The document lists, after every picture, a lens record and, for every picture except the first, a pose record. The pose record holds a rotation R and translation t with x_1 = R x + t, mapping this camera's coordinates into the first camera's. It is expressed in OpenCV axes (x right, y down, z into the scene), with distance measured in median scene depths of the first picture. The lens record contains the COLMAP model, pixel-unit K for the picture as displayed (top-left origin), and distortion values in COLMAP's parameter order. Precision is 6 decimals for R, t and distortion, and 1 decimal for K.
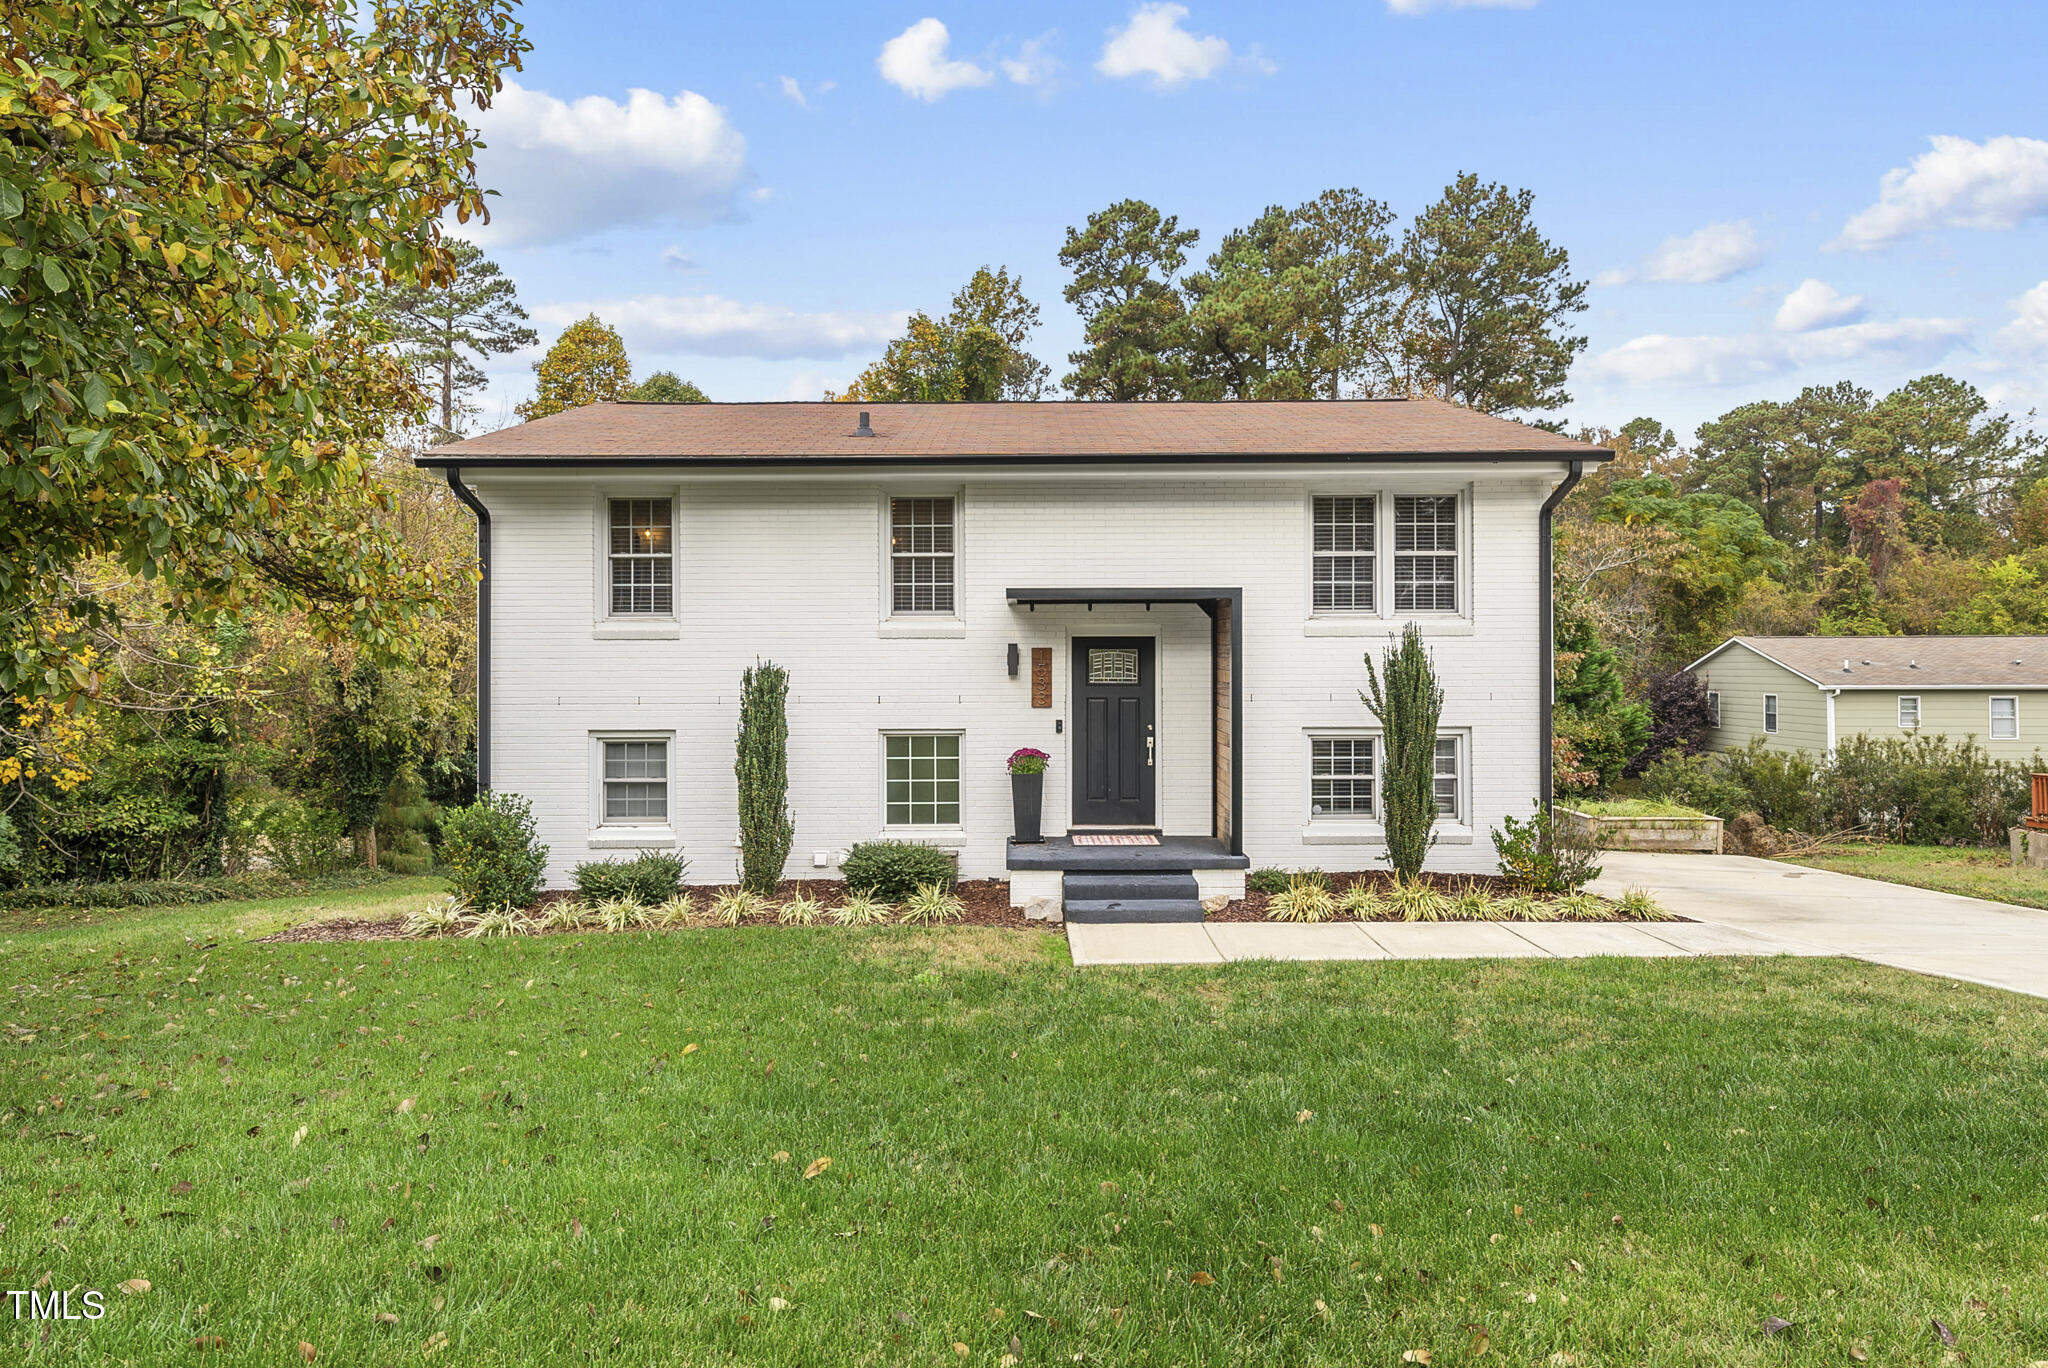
lens RADIAL K [[1147.6, 0, 1023.7], [0, 1147.6, 659.8], [0, 0, 1]] dist [0.002898, 0.000864]
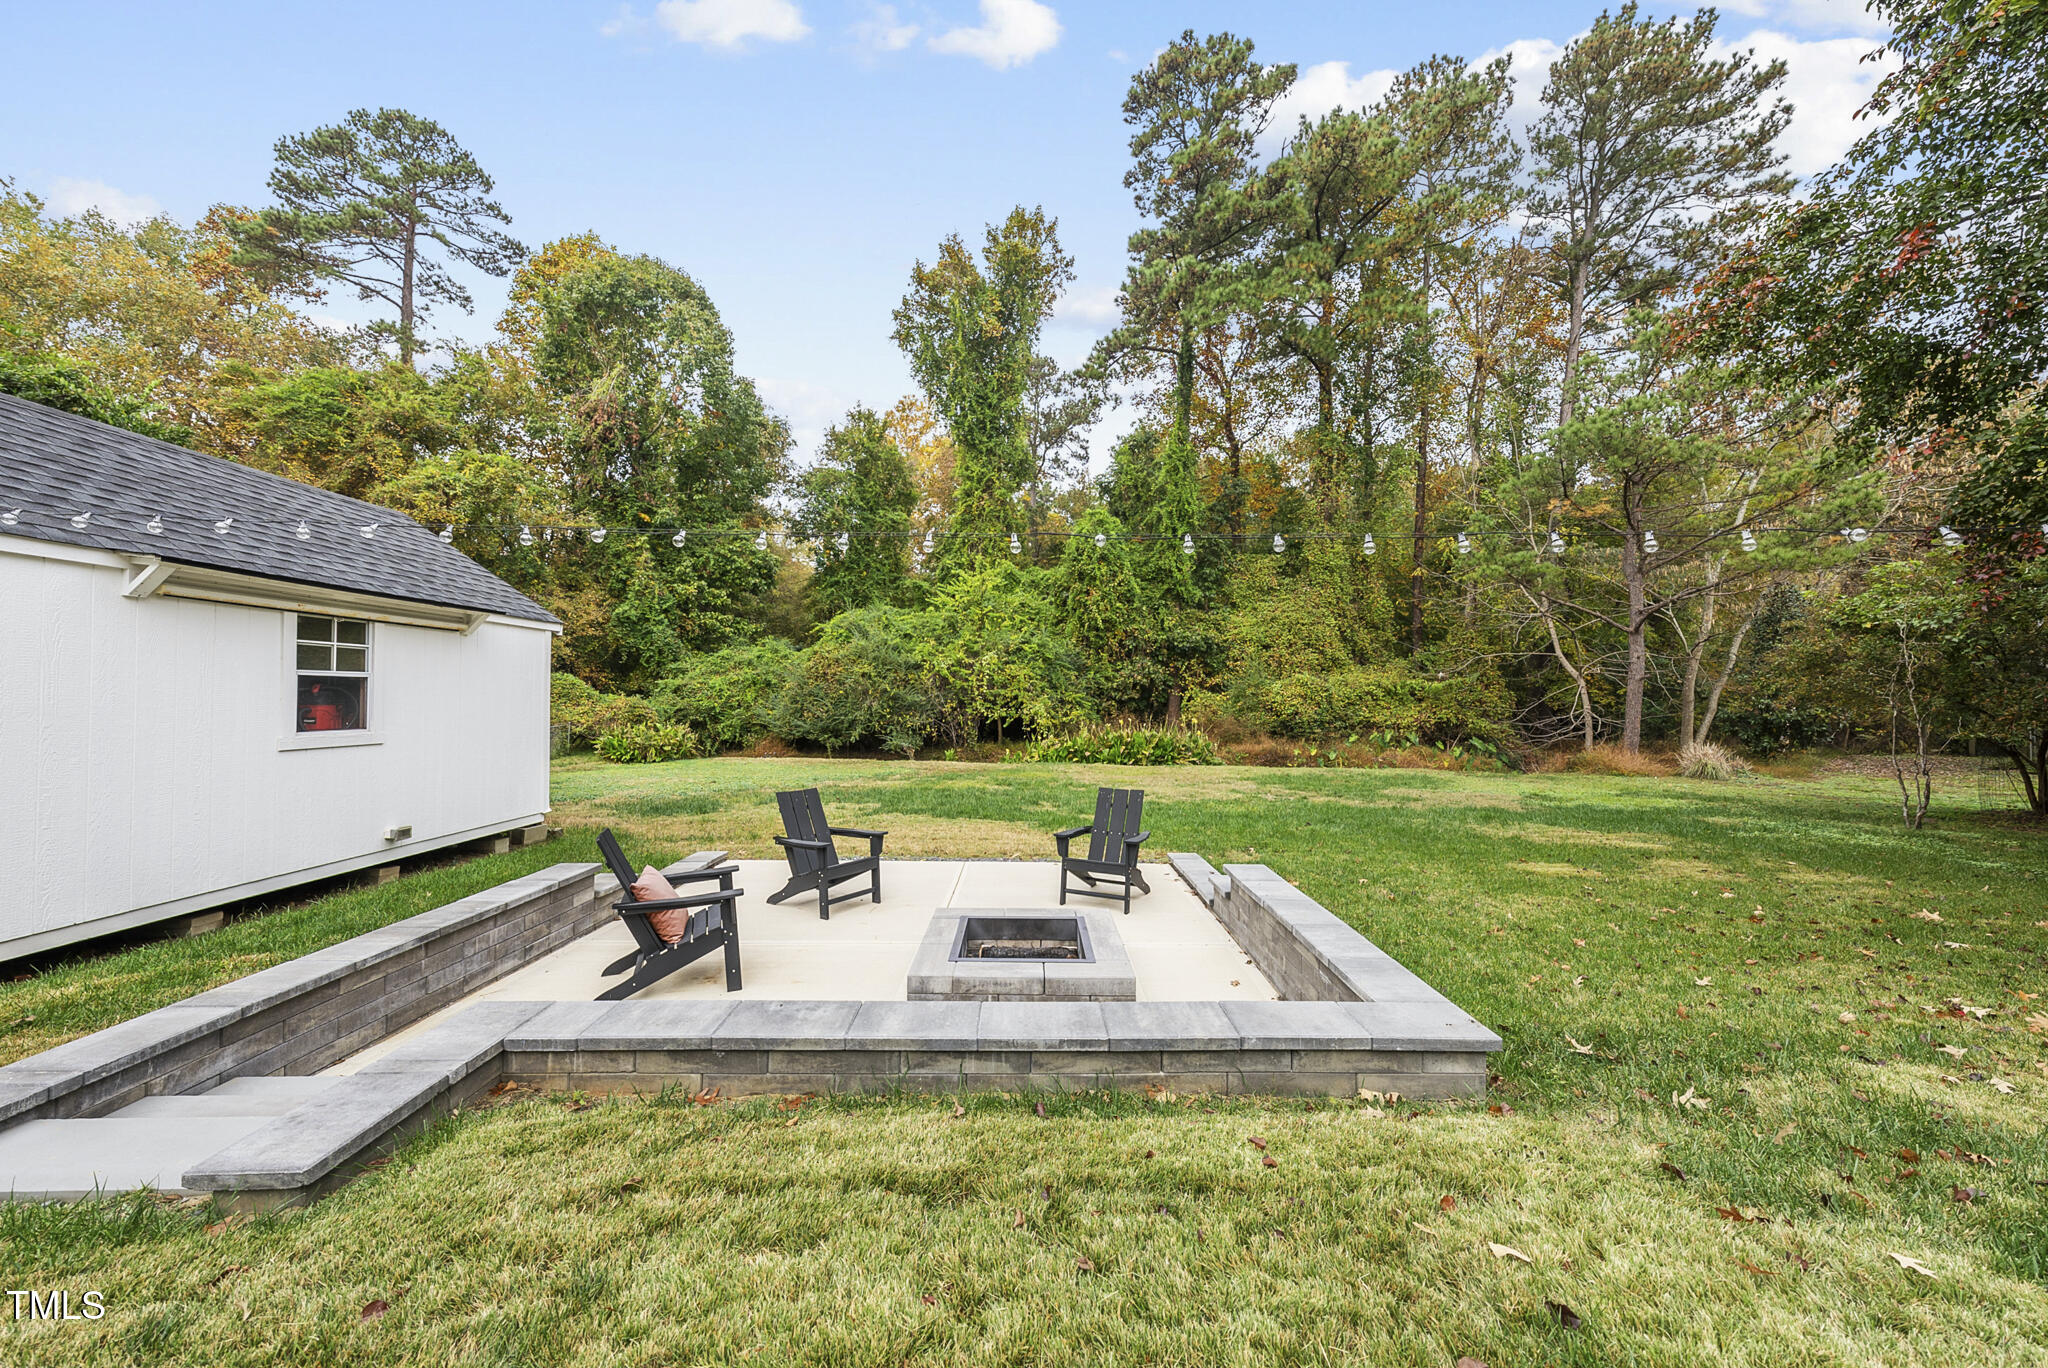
lens RADIAL K [[705.3, 0, 1028.4], [0, 705.3, 696.6], [0, 0, 1]] dist [-0.001174, -0.000210]
pose [[0.999195, 0.008658, 0.039162, -0.275454], [-0.008785, 0.999957, 0.003062, 0.375505], [-0.039134, -0.003404, 0.999228, 2.481312]]
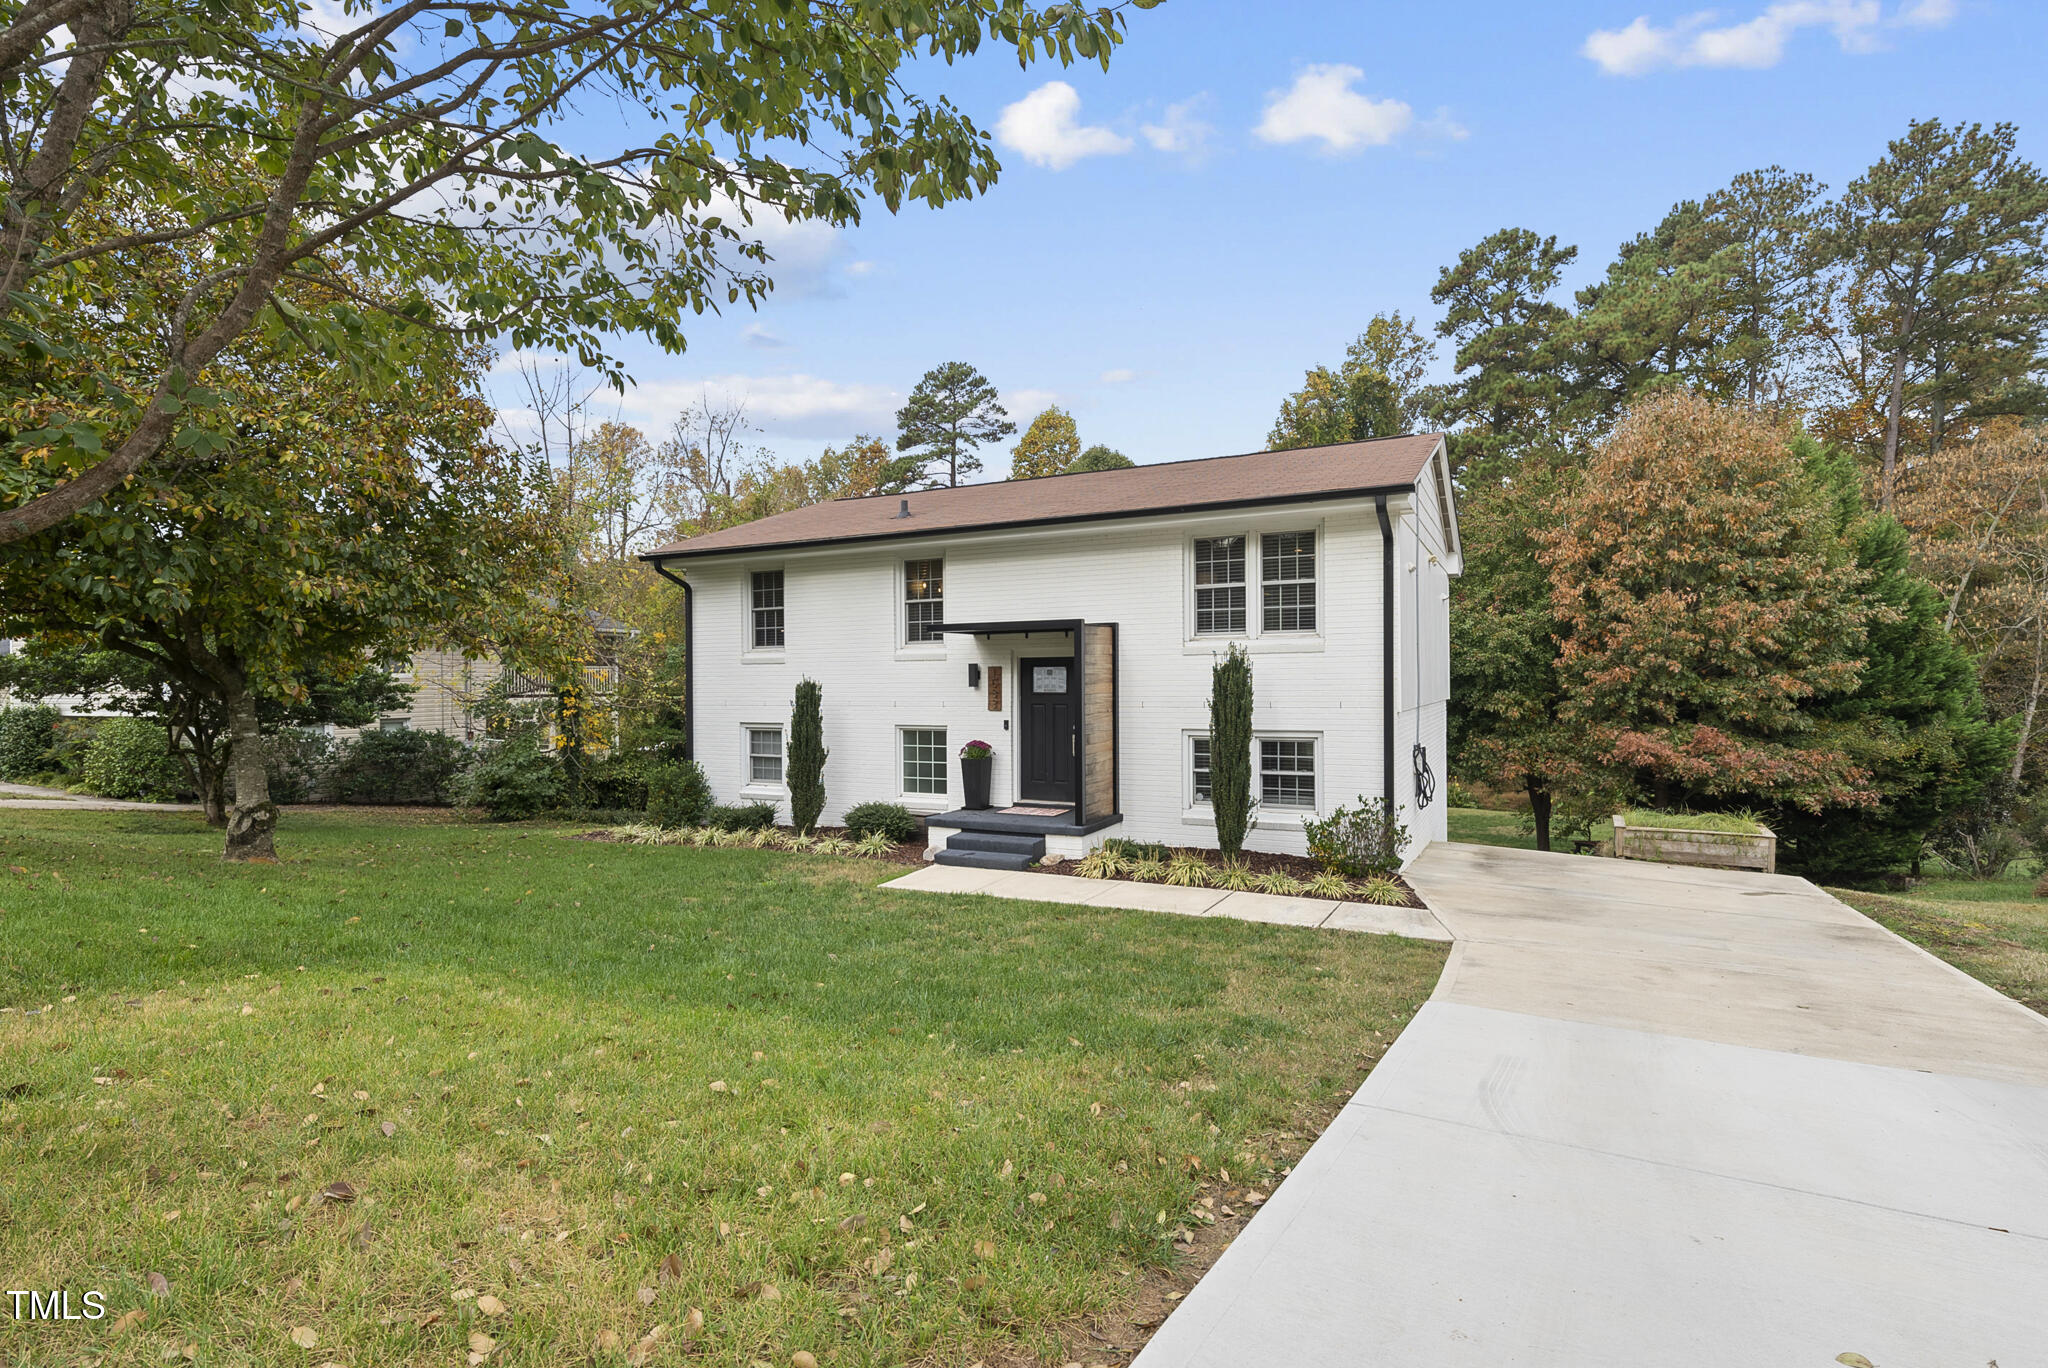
lens RADIAL K [[992.5, 0, 1024.0], [0, 992.5, 684.0], [0, 0, 1]] dist [0.000971, -0.000385]
pose [[0.890539, -0.002361, -0.454901, 0.568510], [0.007434, 0.999929, 0.009364, -0.000439], [0.454847, -0.011721, 0.890493, -0.022762]]
